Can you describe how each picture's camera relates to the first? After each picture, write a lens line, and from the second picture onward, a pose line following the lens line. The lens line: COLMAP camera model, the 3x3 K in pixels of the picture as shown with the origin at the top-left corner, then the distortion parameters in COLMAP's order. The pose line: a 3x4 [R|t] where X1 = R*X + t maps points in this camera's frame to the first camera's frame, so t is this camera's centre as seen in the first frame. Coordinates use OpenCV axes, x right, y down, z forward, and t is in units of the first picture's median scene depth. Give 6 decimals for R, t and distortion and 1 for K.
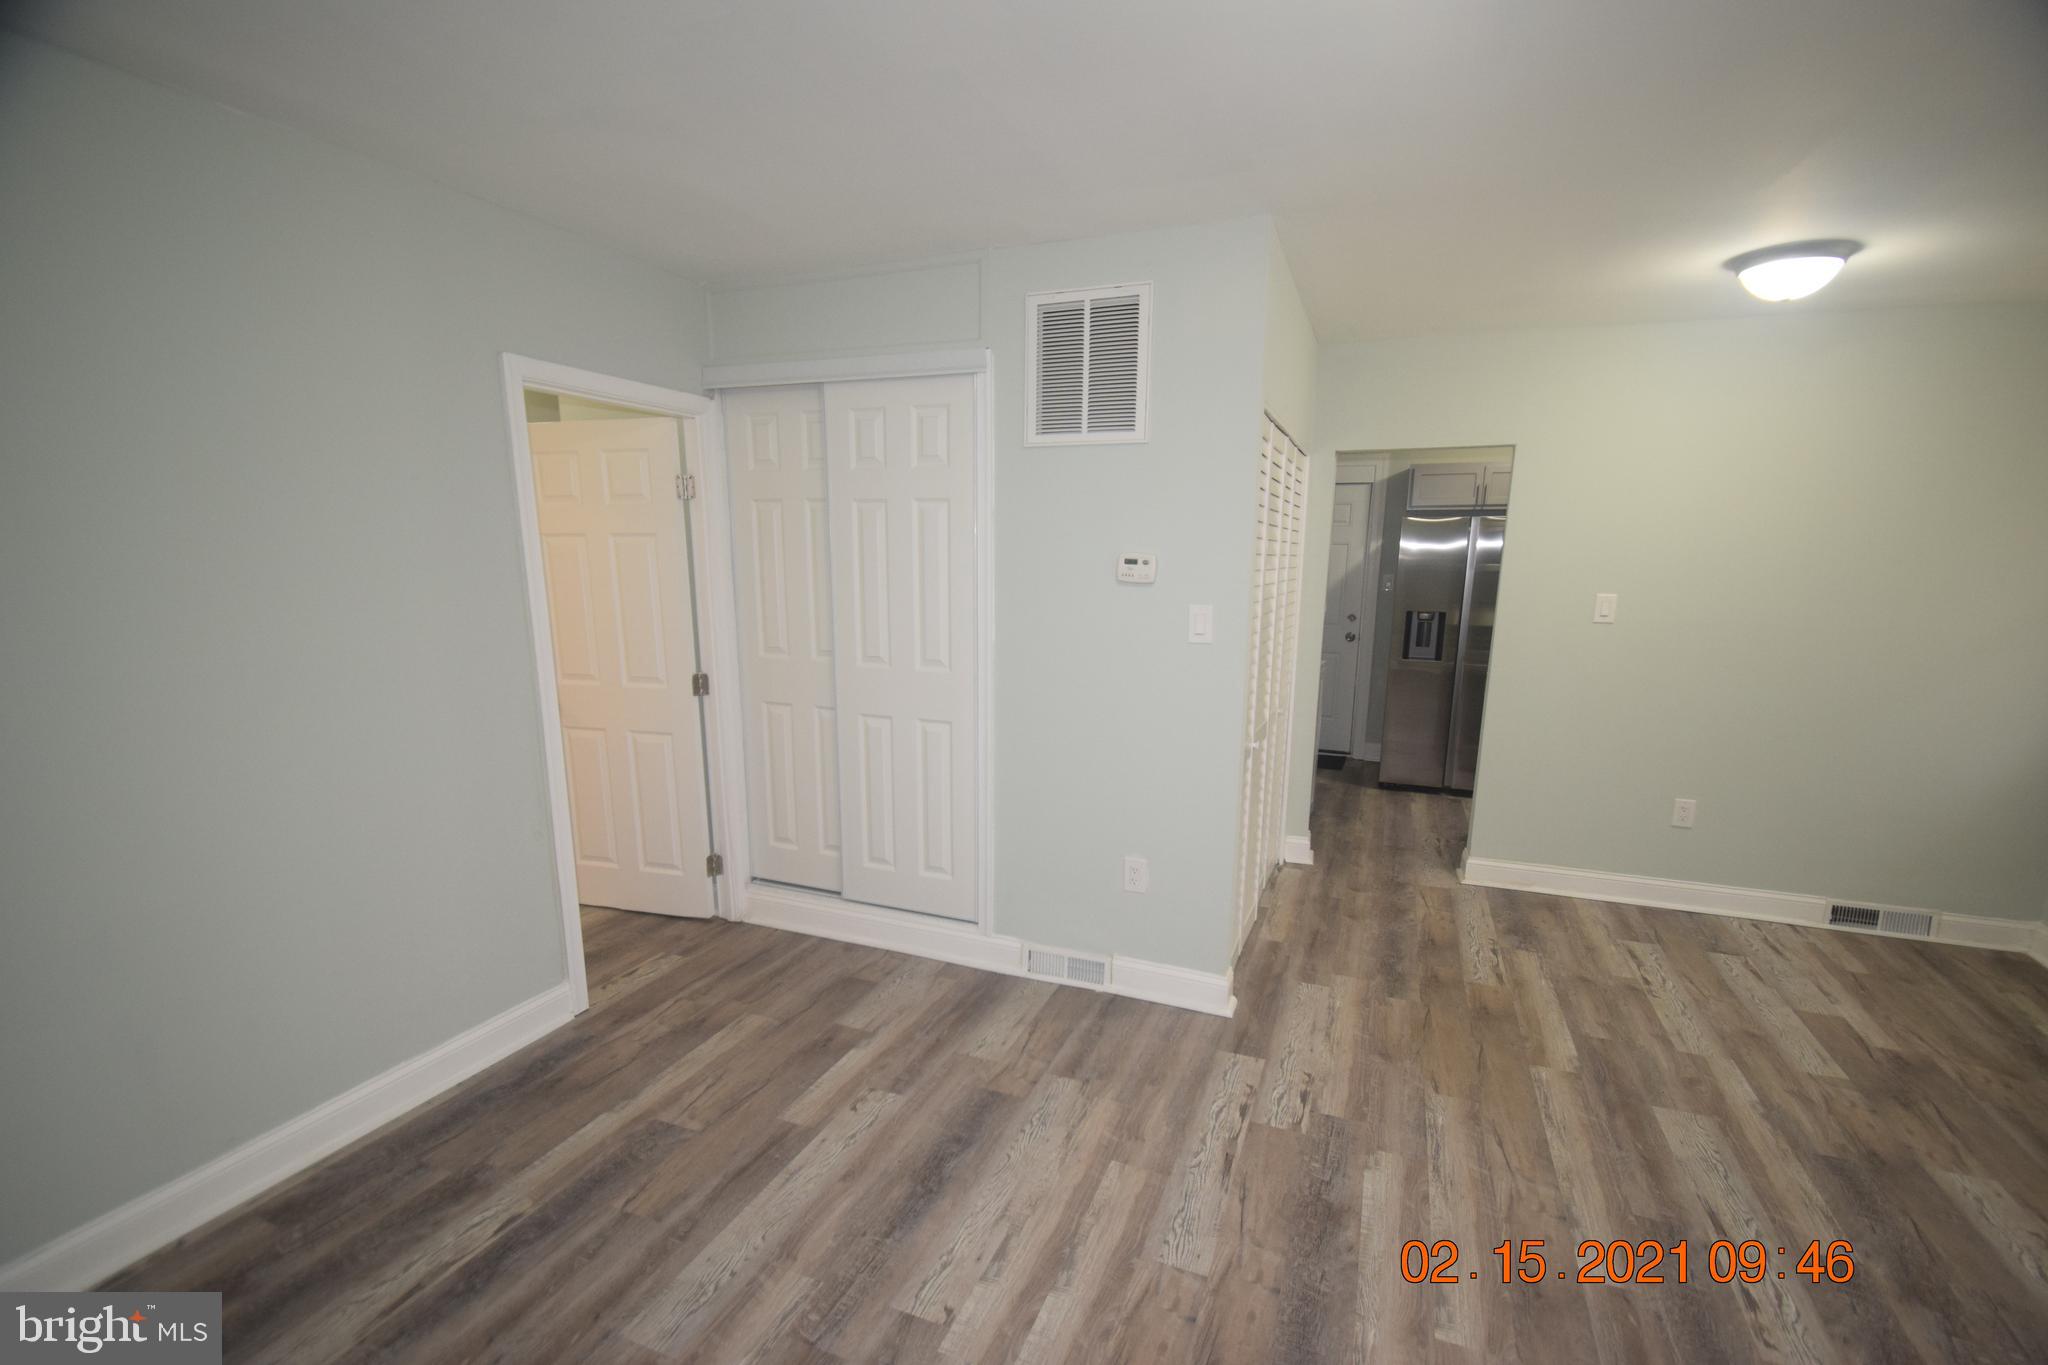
lens RADIAL K [[905.4, 0, 1017.7], [0, 905.4, 725.1], [0, 0, 1]] dist [0.036074, -0.032025]
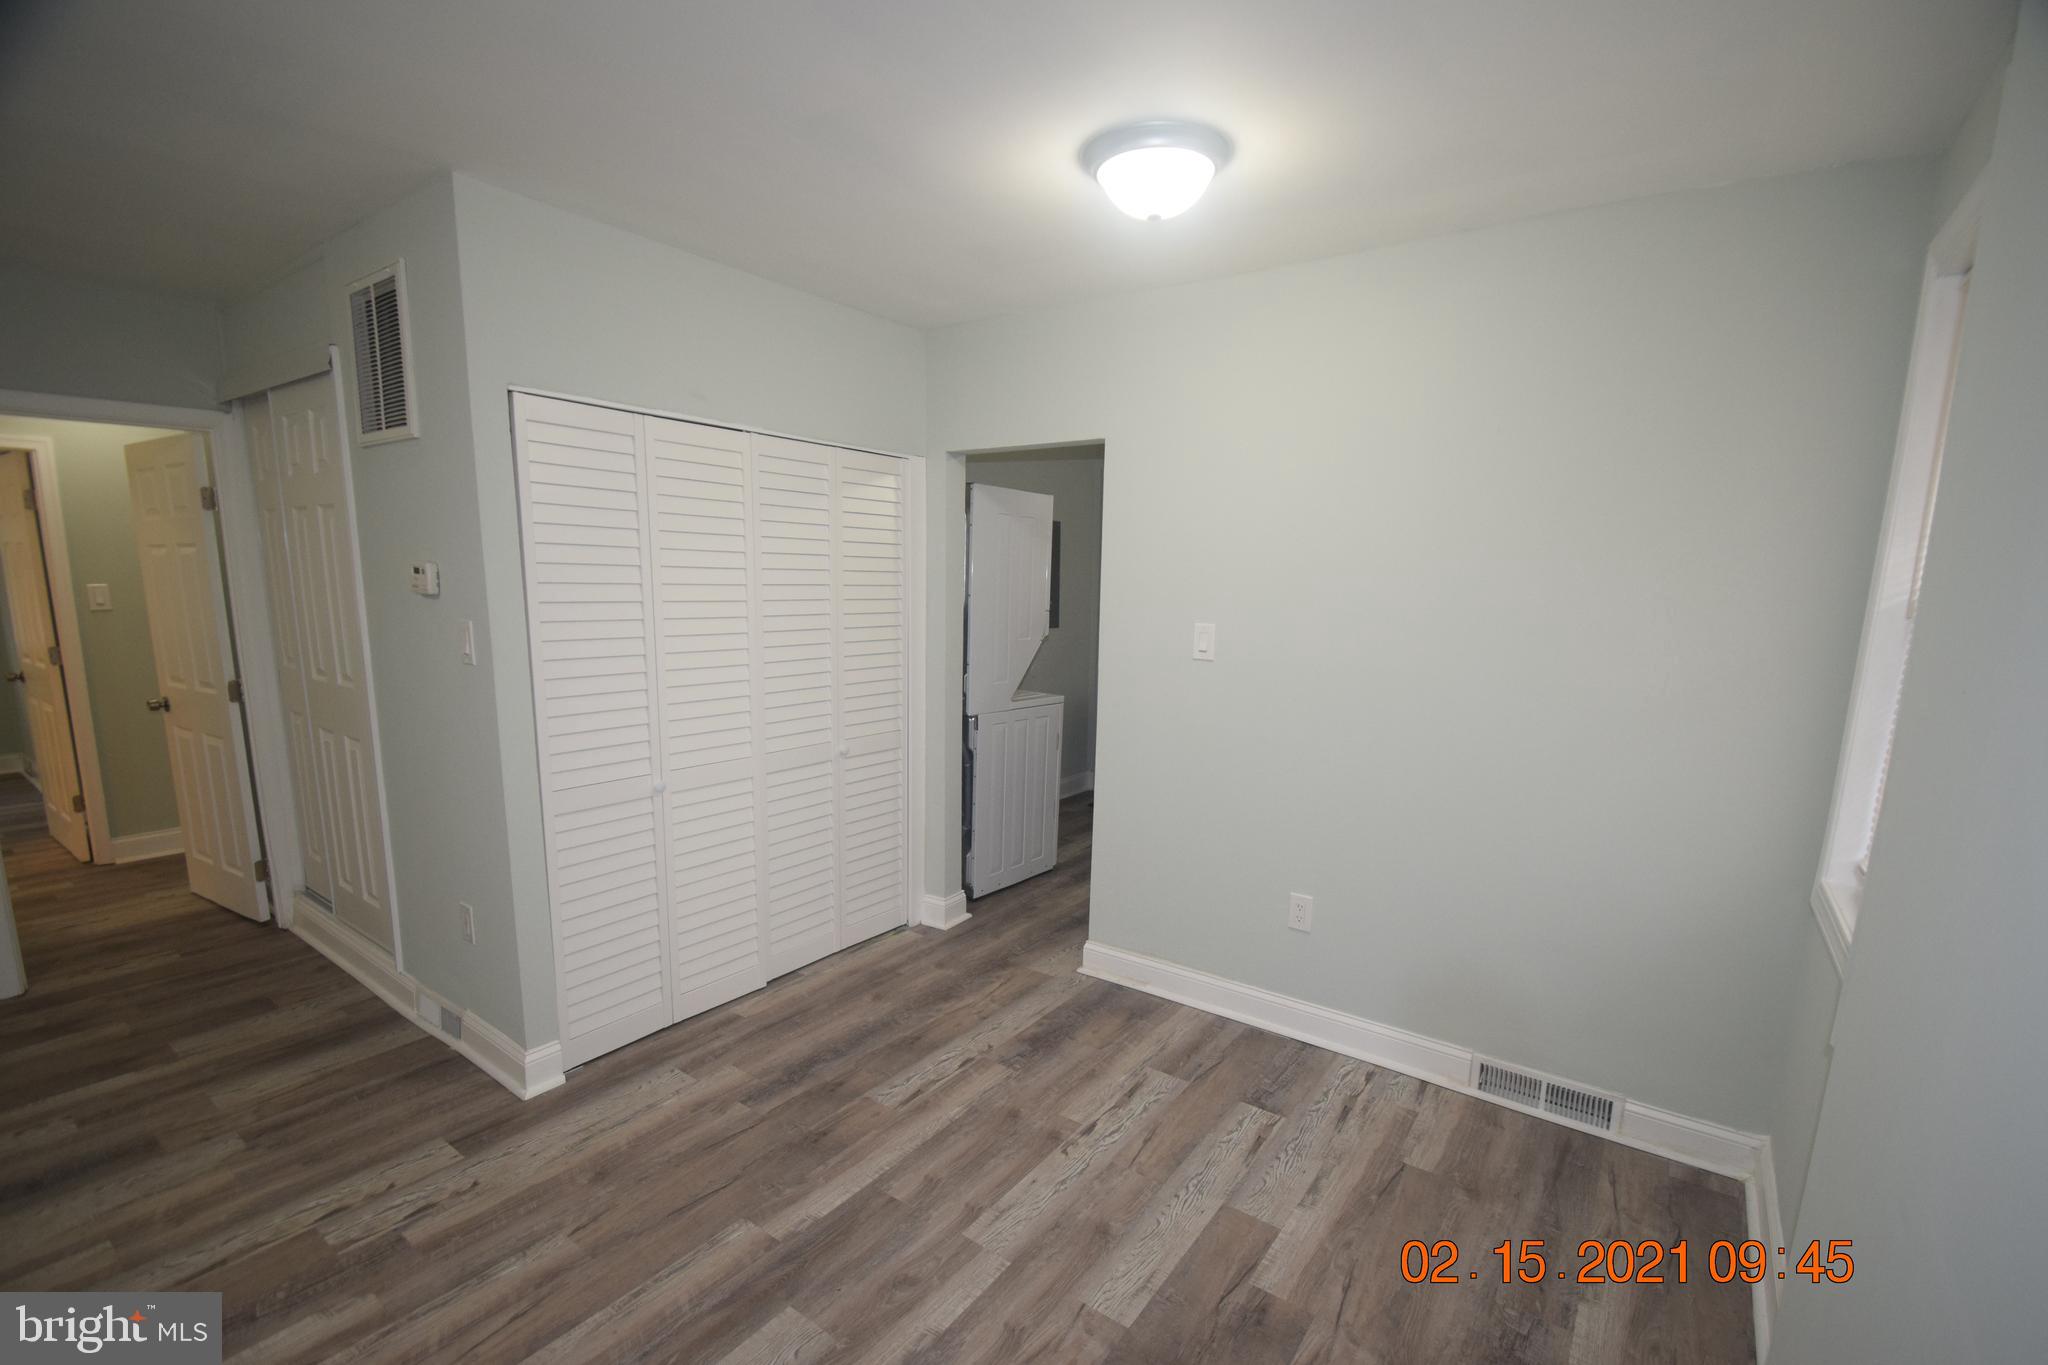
lens RADIAL K [[897.0, 0, 1037.5], [0, 897.0, 730.9], [0, 0, 1]] dist [0.017407, -0.019617]
pose [[0.969646, 0.050790, -0.239182, 0.789967], [-0.055268, 0.998399, -0.012048, -0.038823], [0.238187, 0.024902, 0.970900, 0.248641]]
